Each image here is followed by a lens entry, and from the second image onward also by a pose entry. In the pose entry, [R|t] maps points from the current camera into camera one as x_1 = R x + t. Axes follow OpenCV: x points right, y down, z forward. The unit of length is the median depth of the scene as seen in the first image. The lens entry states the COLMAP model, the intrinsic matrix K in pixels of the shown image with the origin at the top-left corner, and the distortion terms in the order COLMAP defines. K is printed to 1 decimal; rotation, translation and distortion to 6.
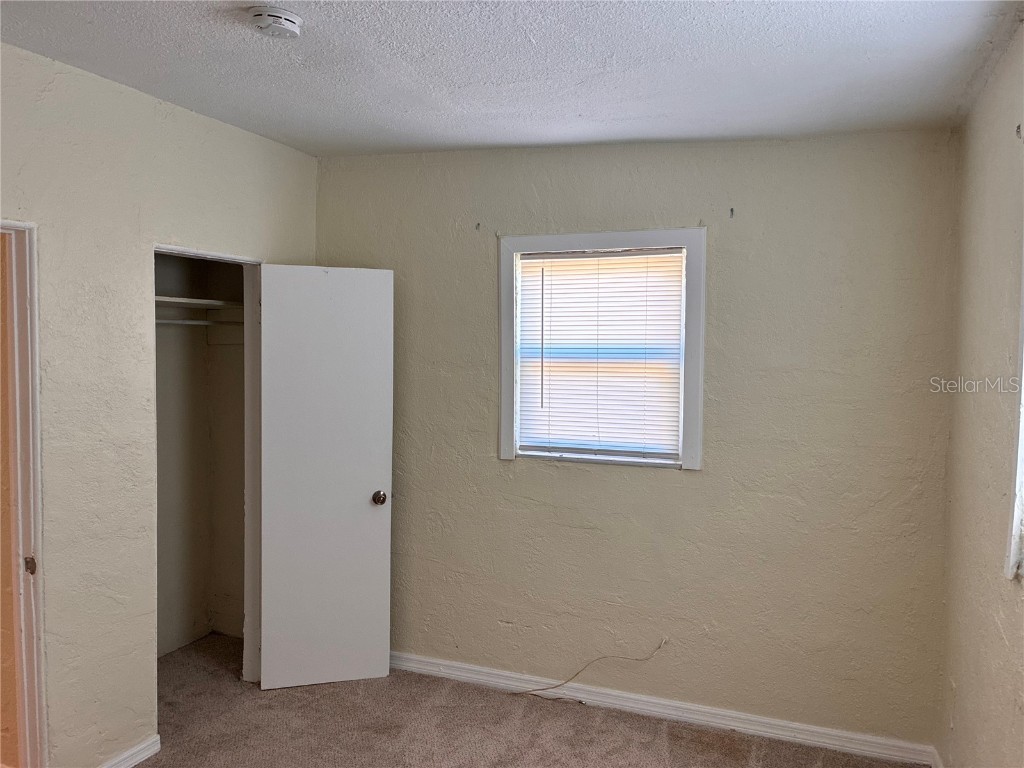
lens RADIAL K [[775.8, 0, 516.1], [0, 775.8, 383.0], [0, 0, 1]] dist [0.064146, -0.090509]
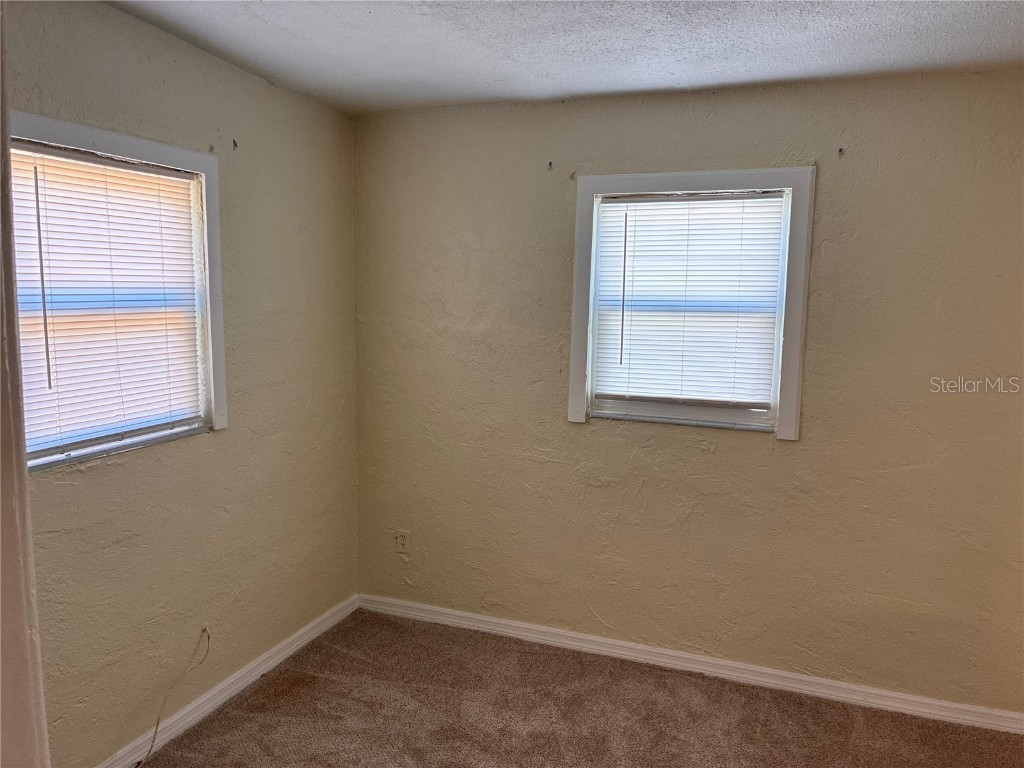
lens RADIAL K [[775.8, 0, 516.1], [0, 775.8, 383.0], [0, 0, 1]] dist [0.064146, -0.090509]
pose [[-0.017957, -0.132499, 0.991020, -0.665749], [0.038862, 0.990339, 0.133112, -0.047632], [-0.999083, 0.040903, -0.012634, 0.667788]]
